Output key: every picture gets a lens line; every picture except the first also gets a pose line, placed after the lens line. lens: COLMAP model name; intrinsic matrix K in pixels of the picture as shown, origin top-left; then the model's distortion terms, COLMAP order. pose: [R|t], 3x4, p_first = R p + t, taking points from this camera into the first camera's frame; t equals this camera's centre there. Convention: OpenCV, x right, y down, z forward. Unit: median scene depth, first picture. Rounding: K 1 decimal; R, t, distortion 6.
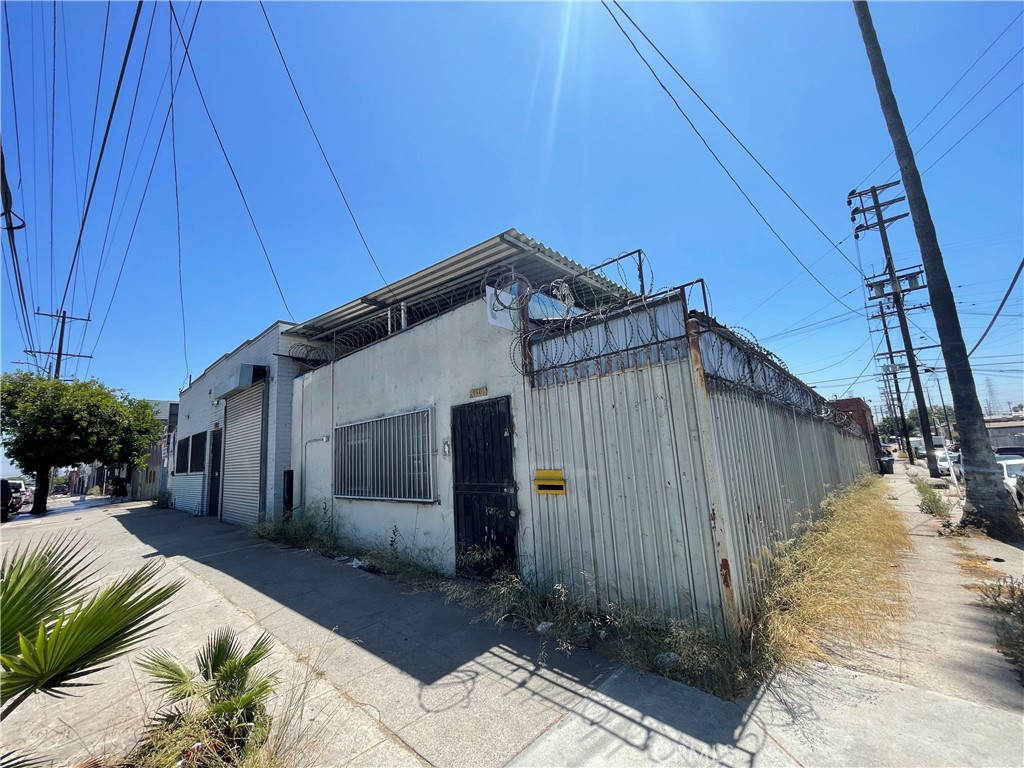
lens RADIAL K [[412.5, 0, 512.0], [0, 412.5, 384.0], [0, 0, 1]] dist [0.000191, 0.000043]
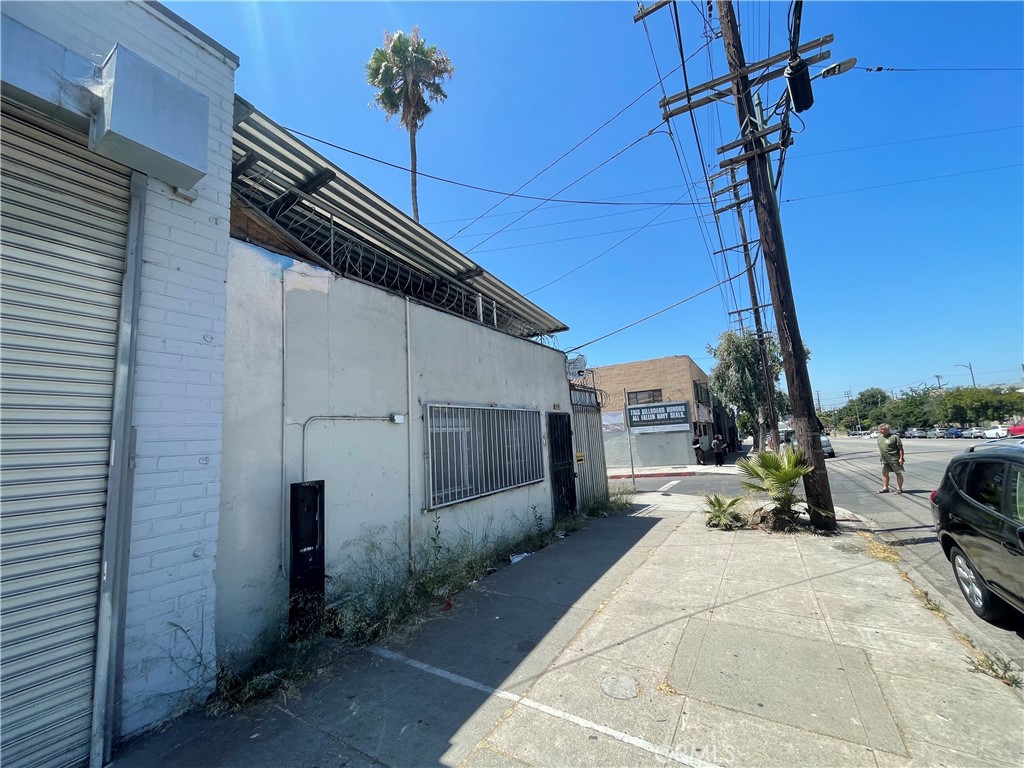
lens RADIAL K [[412.5, 0, 512.0], [0, 412.5, 384.0], [0, 0, 1]] dist [0.000191, 0.000043]
pose [[-0.191208, 0.212882, 0.958186, -1.492011], [-0.076357, 0.970013, -0.230747, 0.293817], [-0.978575, -0.117285, -0.169219, 1.337011]]
